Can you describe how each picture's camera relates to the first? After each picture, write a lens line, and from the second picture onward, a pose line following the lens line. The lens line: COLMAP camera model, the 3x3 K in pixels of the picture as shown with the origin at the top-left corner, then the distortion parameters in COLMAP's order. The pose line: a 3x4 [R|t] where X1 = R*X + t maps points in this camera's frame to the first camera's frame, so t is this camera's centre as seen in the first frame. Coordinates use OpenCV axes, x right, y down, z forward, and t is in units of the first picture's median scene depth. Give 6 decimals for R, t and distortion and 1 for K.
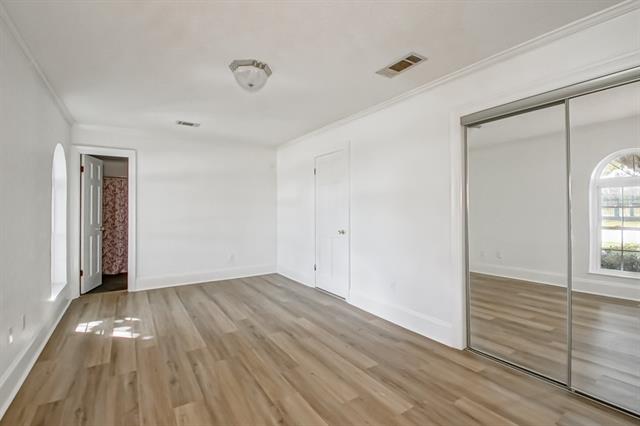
lens RADIAL K [[292.6, 0, 320.1], [0, 292.6, 211.0], [0, 0, 1]] dist [-0.003207, -0.000465]
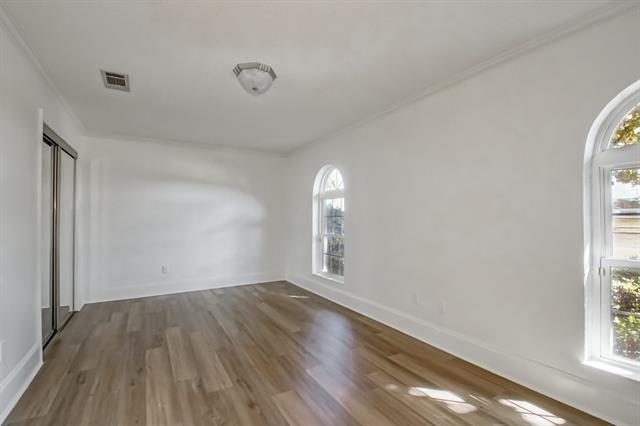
lens RADIAL K [[292.6, 0, 319.9], [0, 292.6, 212.9], [0, 0, 1]] dist [-0.003207, -0.000465]
pose [[-0.998918, 0.007515, 0.045901, -0.503416], [0.007200, 0.999949, -0.007032, -0.001044], [-0.045951, -0.006694, -0.998921, 1.985527]]
